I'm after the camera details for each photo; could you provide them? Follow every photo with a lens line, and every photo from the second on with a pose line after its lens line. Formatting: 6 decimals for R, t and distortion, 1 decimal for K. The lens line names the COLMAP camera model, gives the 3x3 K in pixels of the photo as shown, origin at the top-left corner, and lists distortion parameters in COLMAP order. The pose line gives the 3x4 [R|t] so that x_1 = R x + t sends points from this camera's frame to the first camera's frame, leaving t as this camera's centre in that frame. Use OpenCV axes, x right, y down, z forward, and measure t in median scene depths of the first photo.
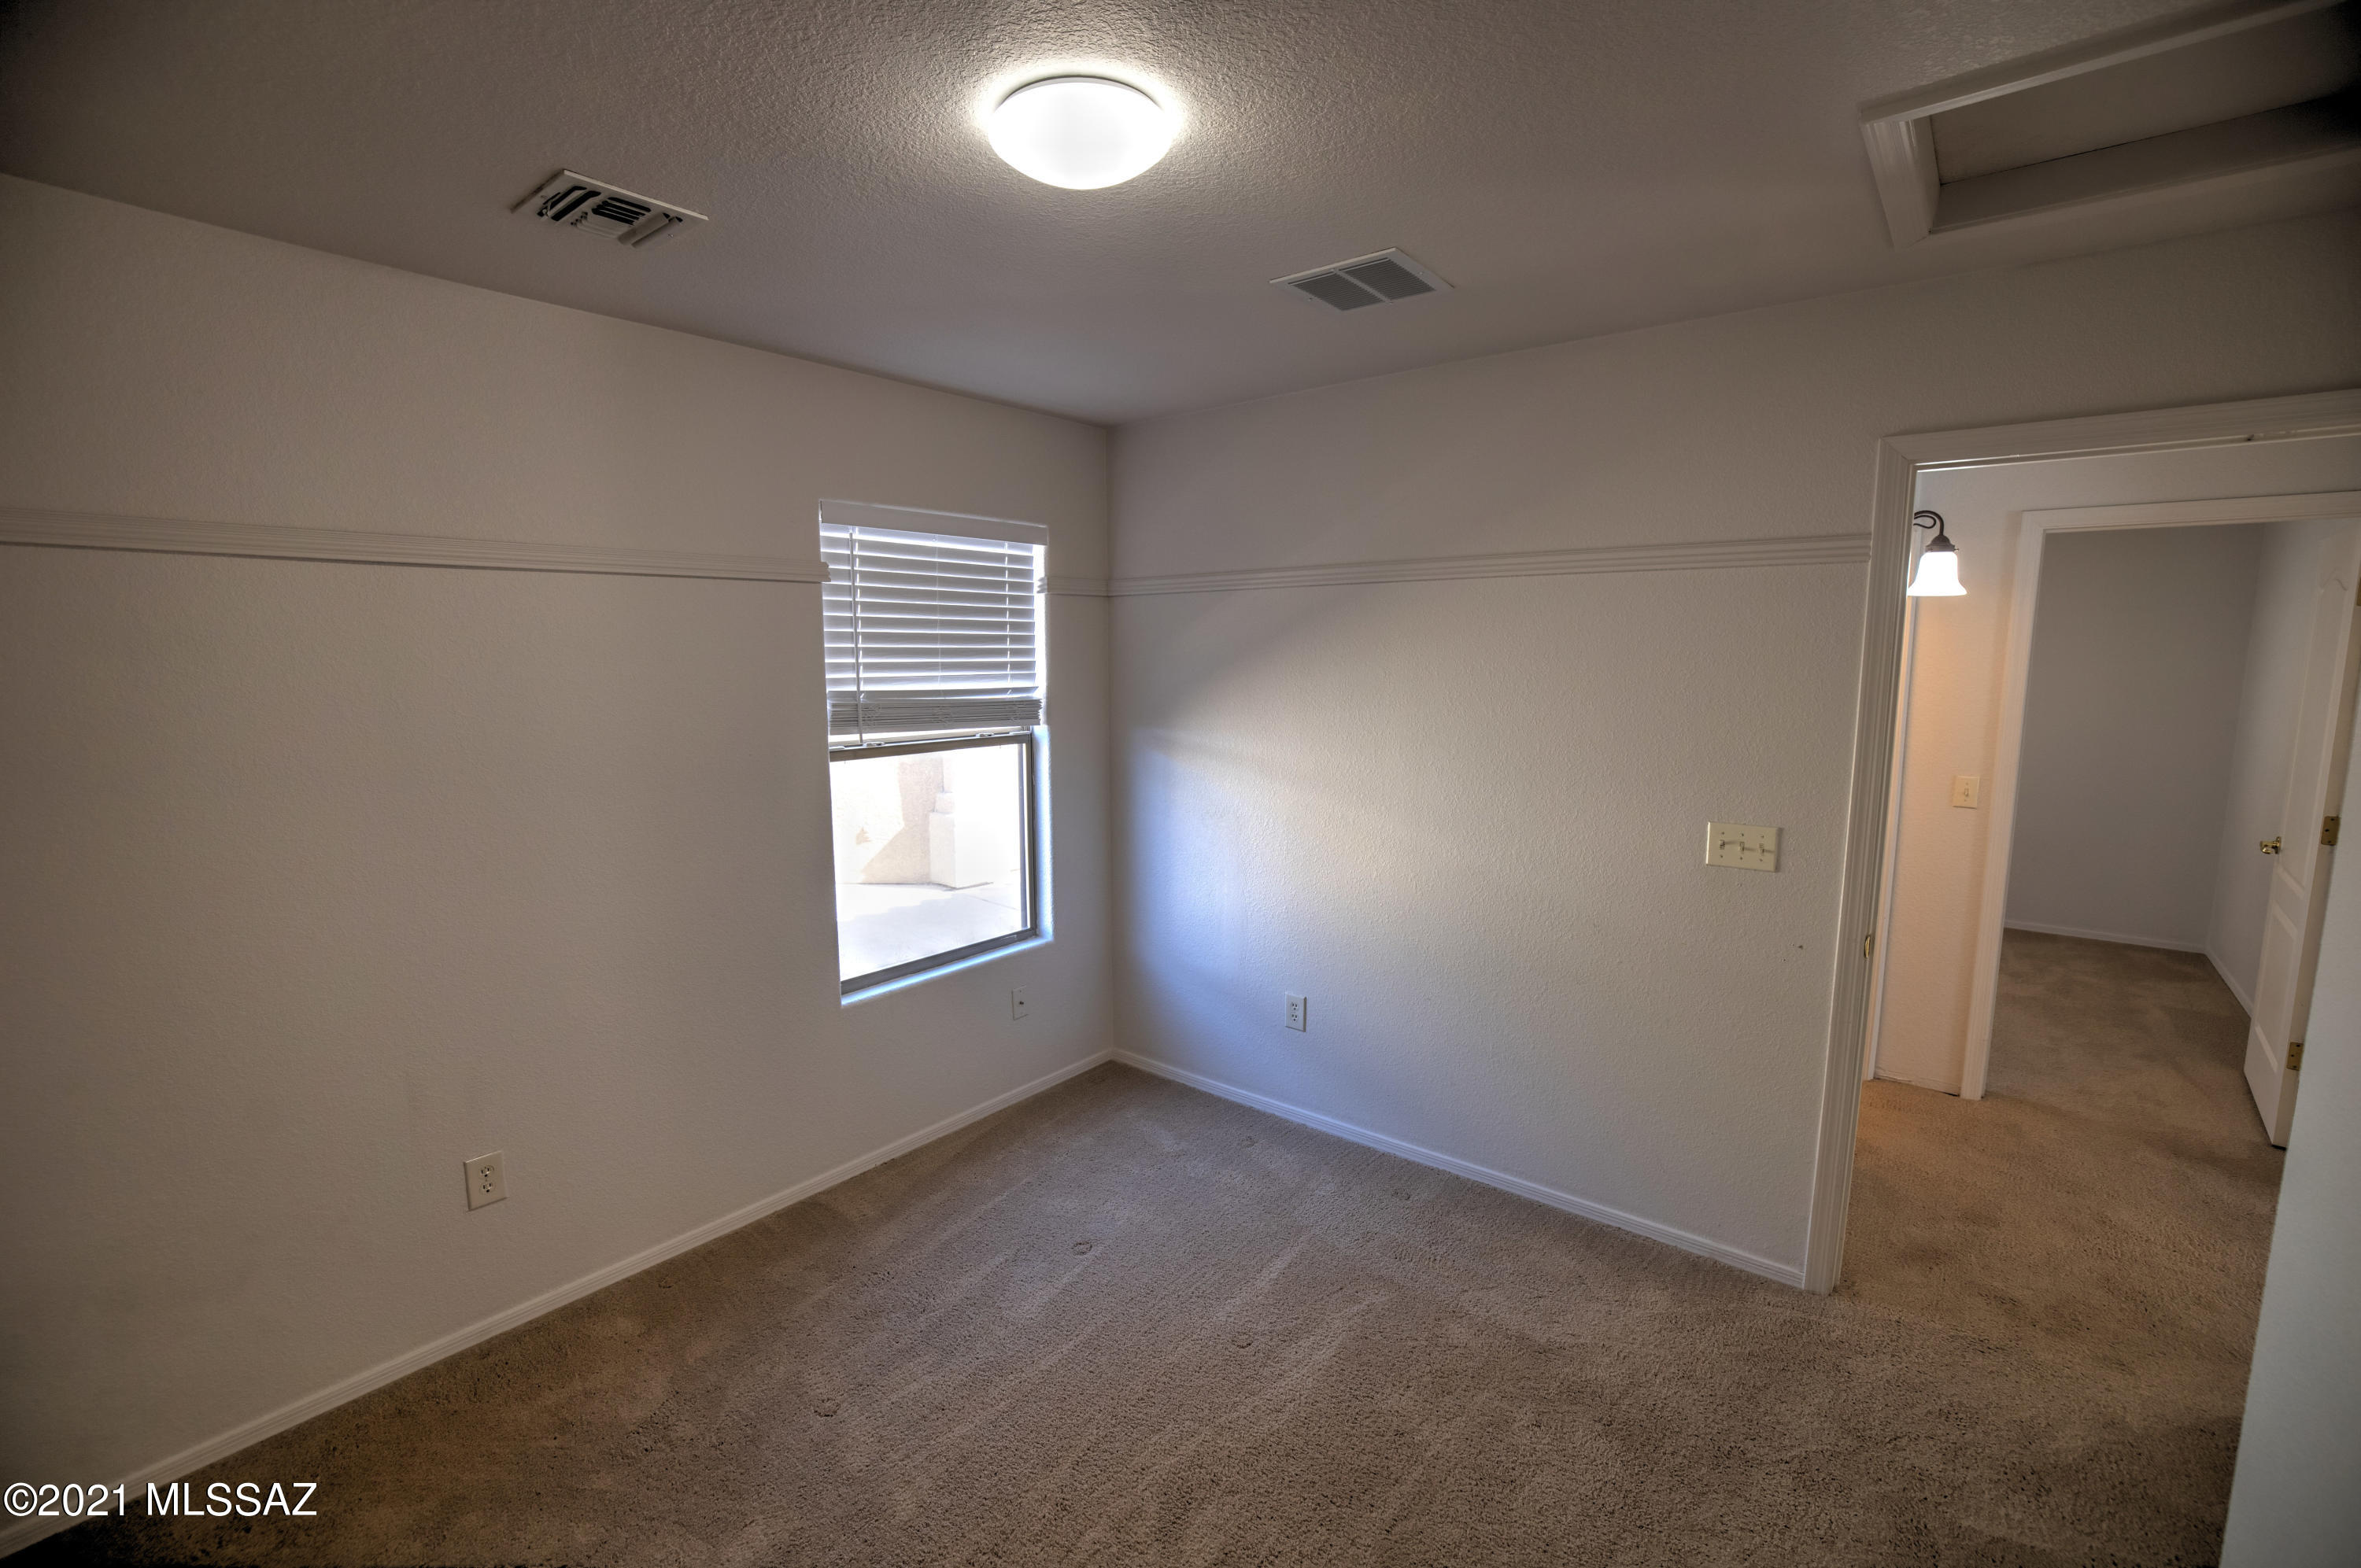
lens RADIAL K [[1014.2, 0, 1182.8], [0, 1014.2, 786.4], [0, 0, 1]] dist [-0.027477, 0.000743]
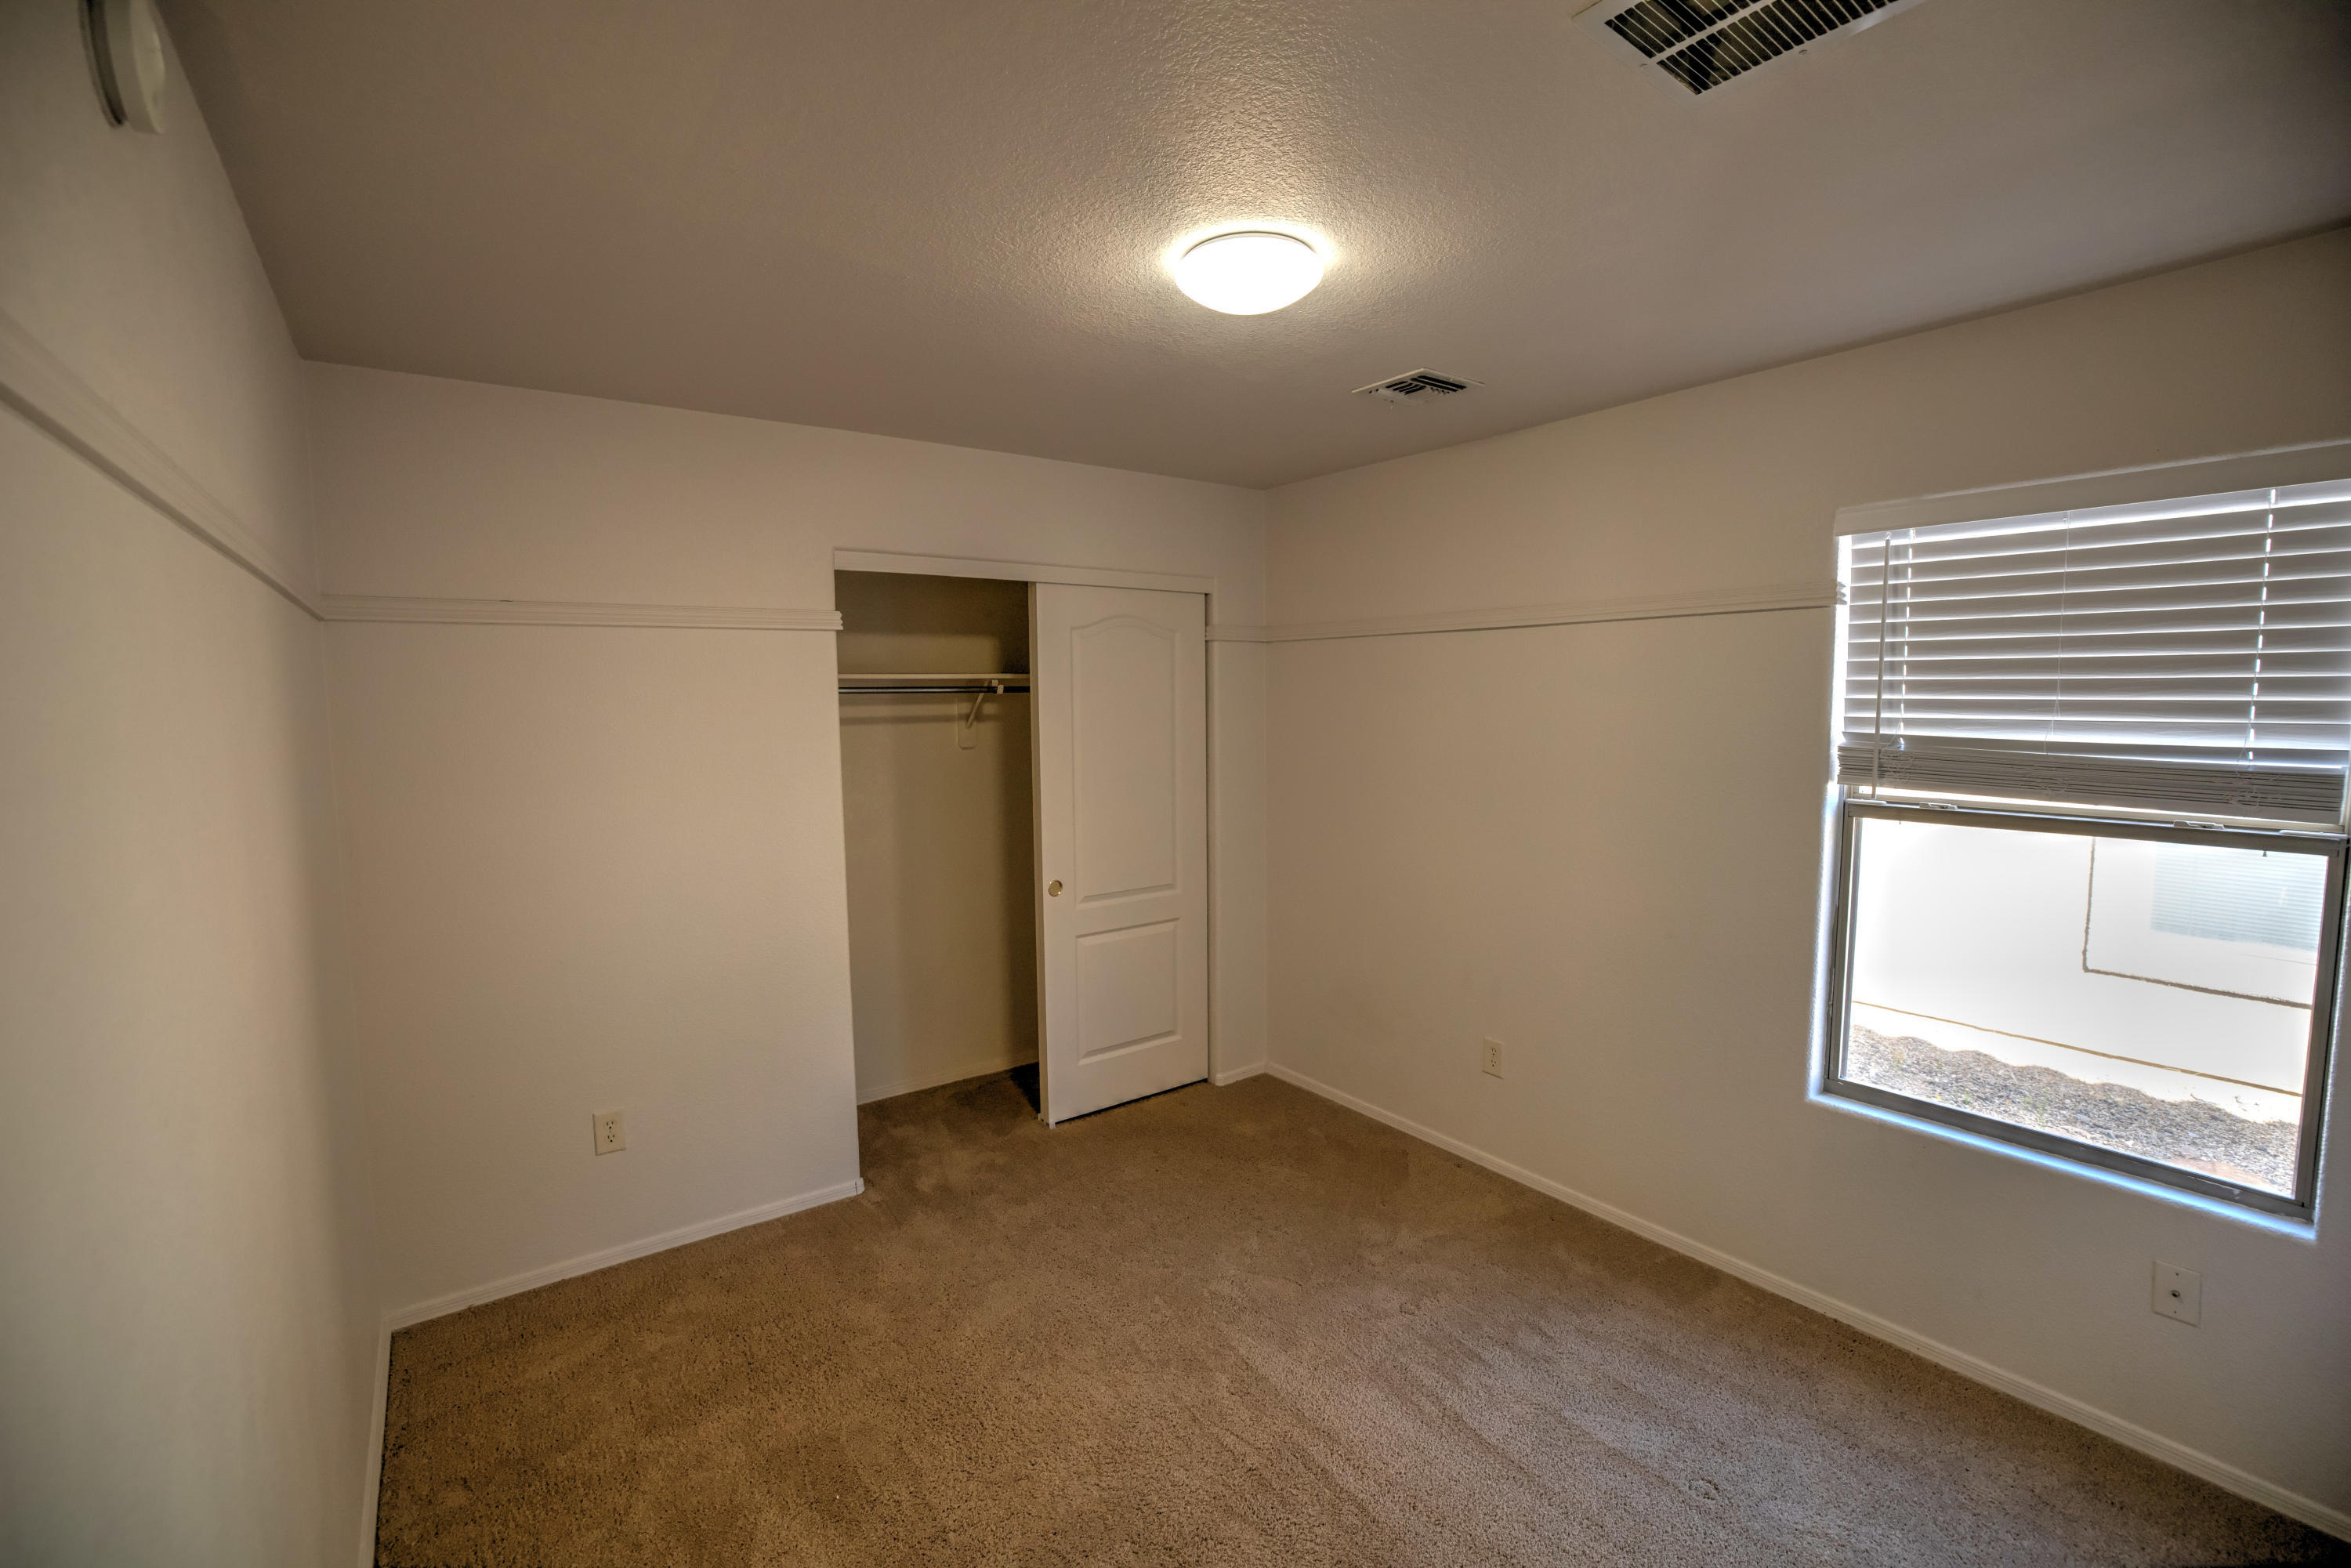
lens RADIAL K [[1010.0, 0, 1177.8], [0, 1010.0, 786.4], [0, 0, 1]] dist [-0.027477, 0.000743]
pose [[-0.248483, 0.087494, -0.964677, 0.574871], [-0.122084, 0.985141, 0.120797, -0.079264], [0.960912, 0.147787, -0.234109, 0.639156]]
